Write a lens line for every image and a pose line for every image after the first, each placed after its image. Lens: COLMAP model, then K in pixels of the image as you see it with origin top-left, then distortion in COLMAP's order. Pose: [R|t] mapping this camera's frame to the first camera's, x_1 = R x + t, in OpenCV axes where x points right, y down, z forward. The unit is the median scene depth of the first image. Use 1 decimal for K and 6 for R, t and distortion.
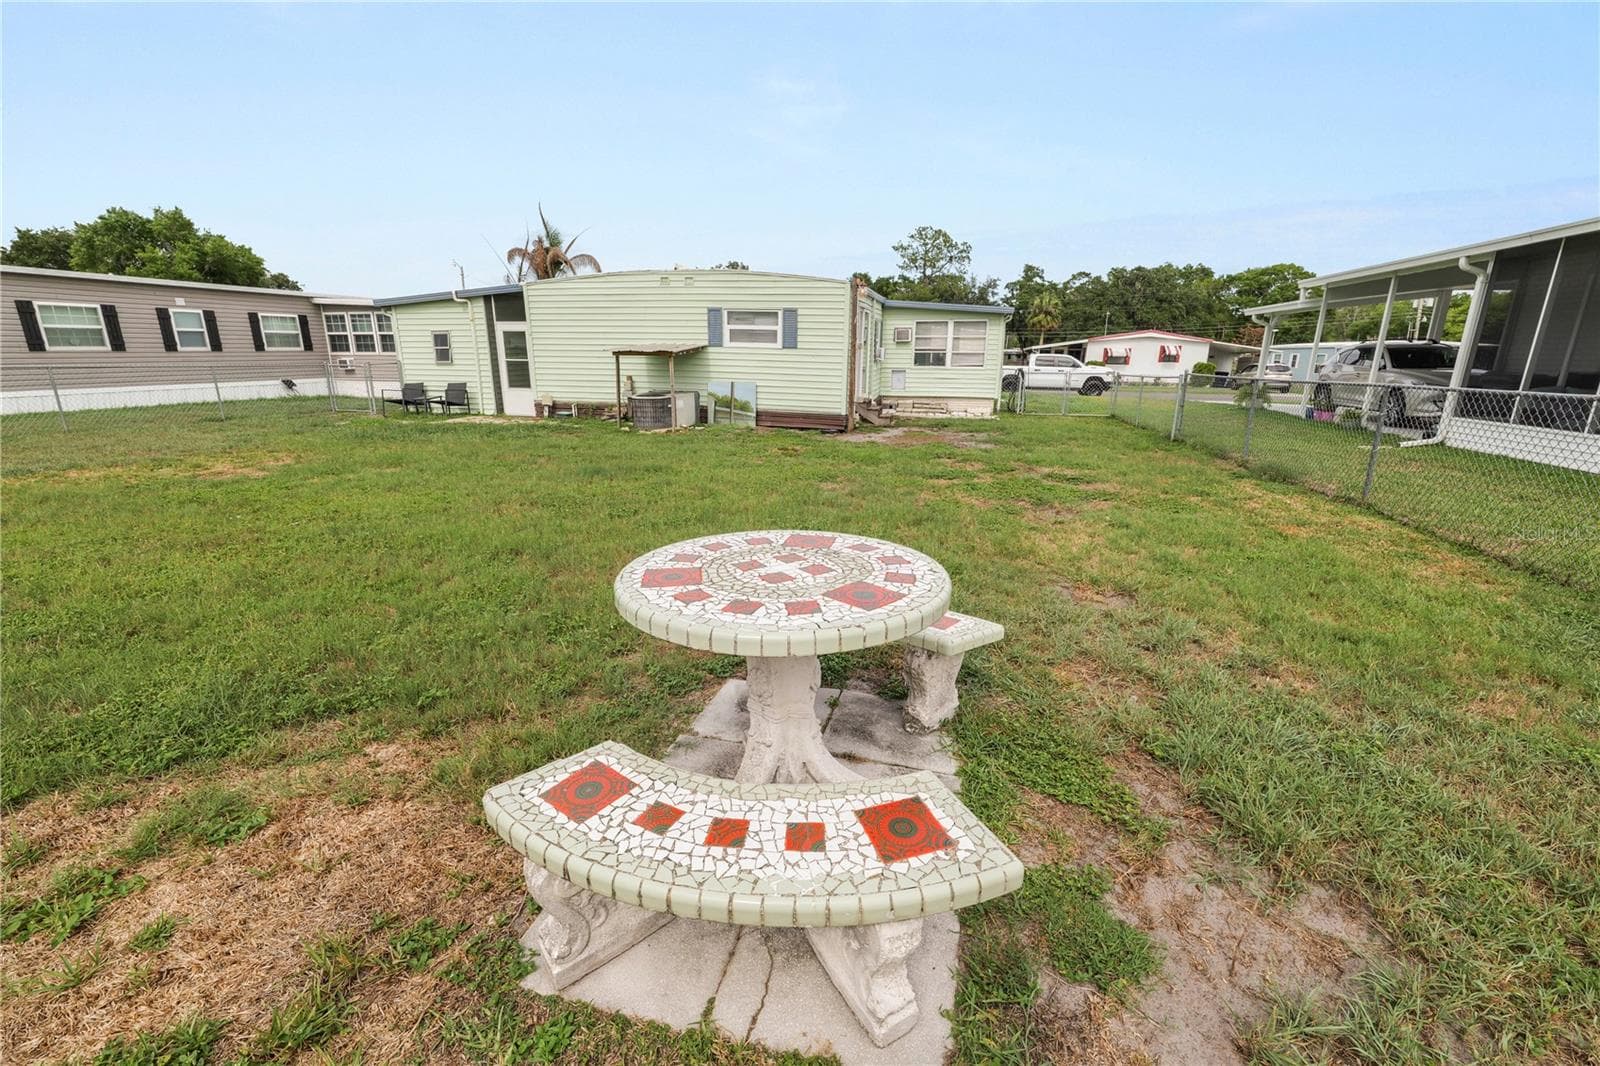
lens RADIAL K [[651.8, 0, 801.8], [0, 651.8, 533.7], [0, 0, 1]] dist [-0.011803, 0.000765]
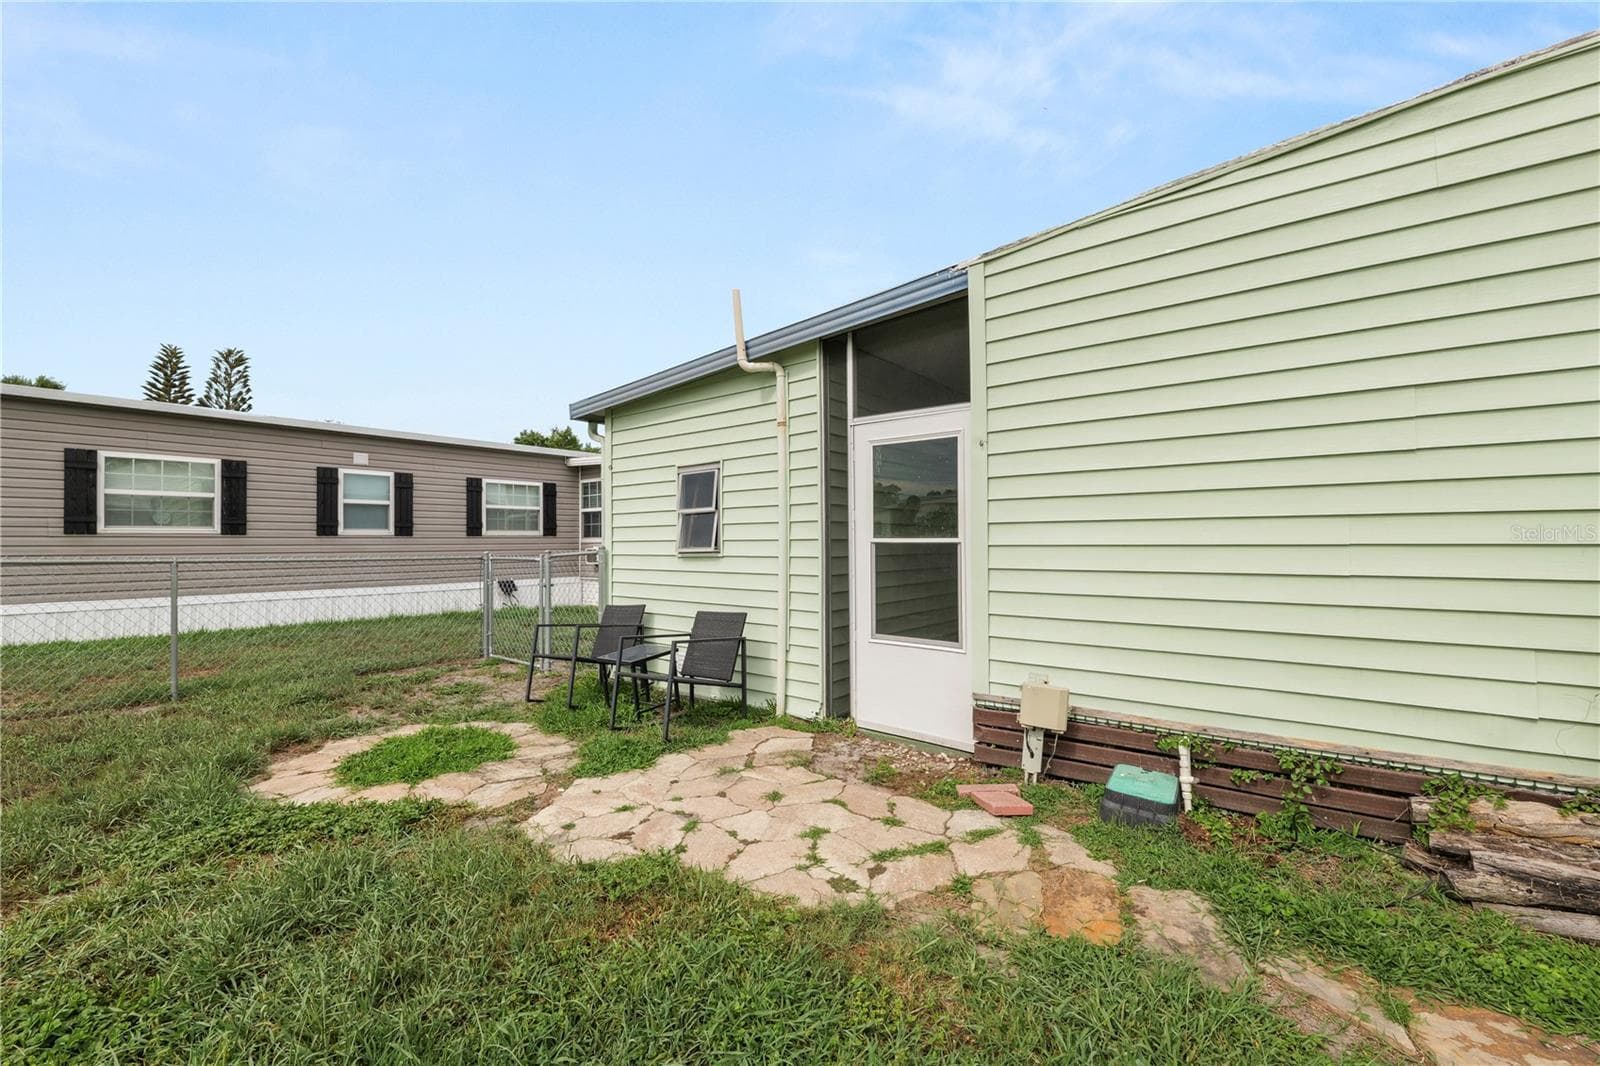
lens RADIAL K [[651.8, 0, 801.8], [0, 651.8, 533.7], [0, 0, 1]] dist [-0.011803, 0.000765]
pose [[0.910219, -0.019767, -0.413655, -0.358489], [-0.098535, 0.959836, -0.262688, -0.187873], [0.402233, 0.279863, 0.871714, 0.720519]]
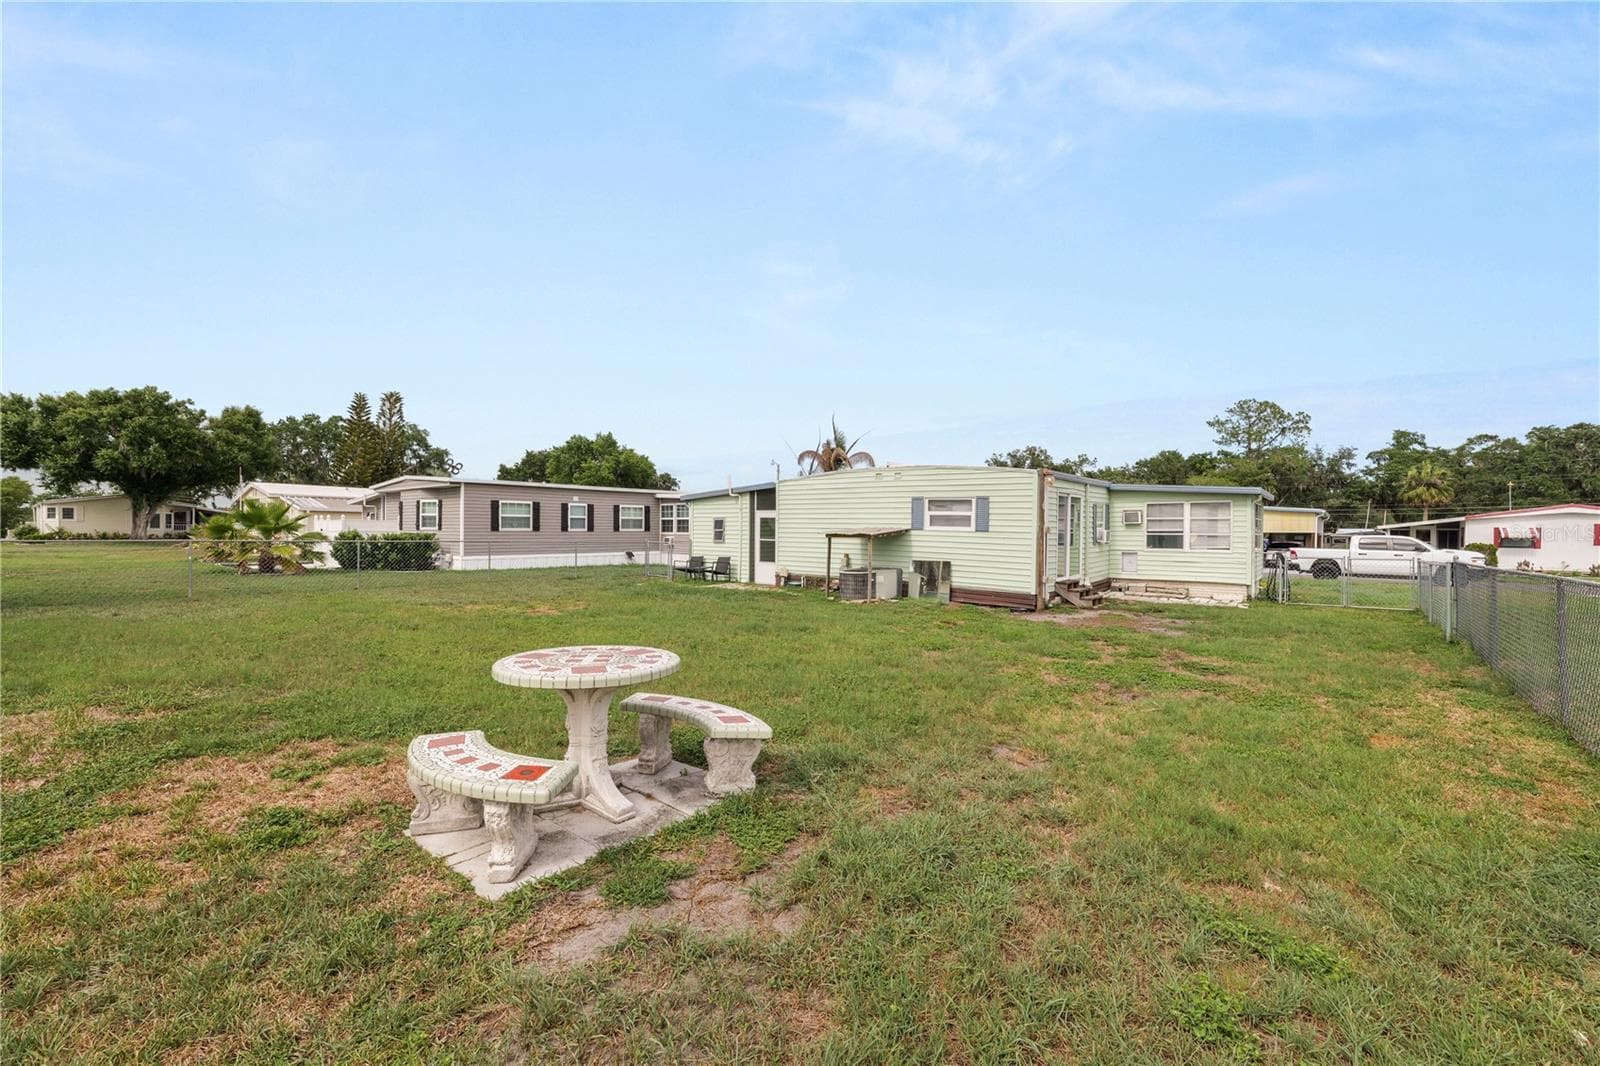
lens RADIAL K [[652.7, 0, 800.6], [0, 652.7, 529.4], [0, 0, 1]] dist [-0.011106, 0.000396]
pose [[0.899205, -0.000791, -0.437527, 0.159869], [-0.117999, 0.962506, -0.244252, 0.009768], [0.421316, 0.271260, 0.865396, -0.054595]]
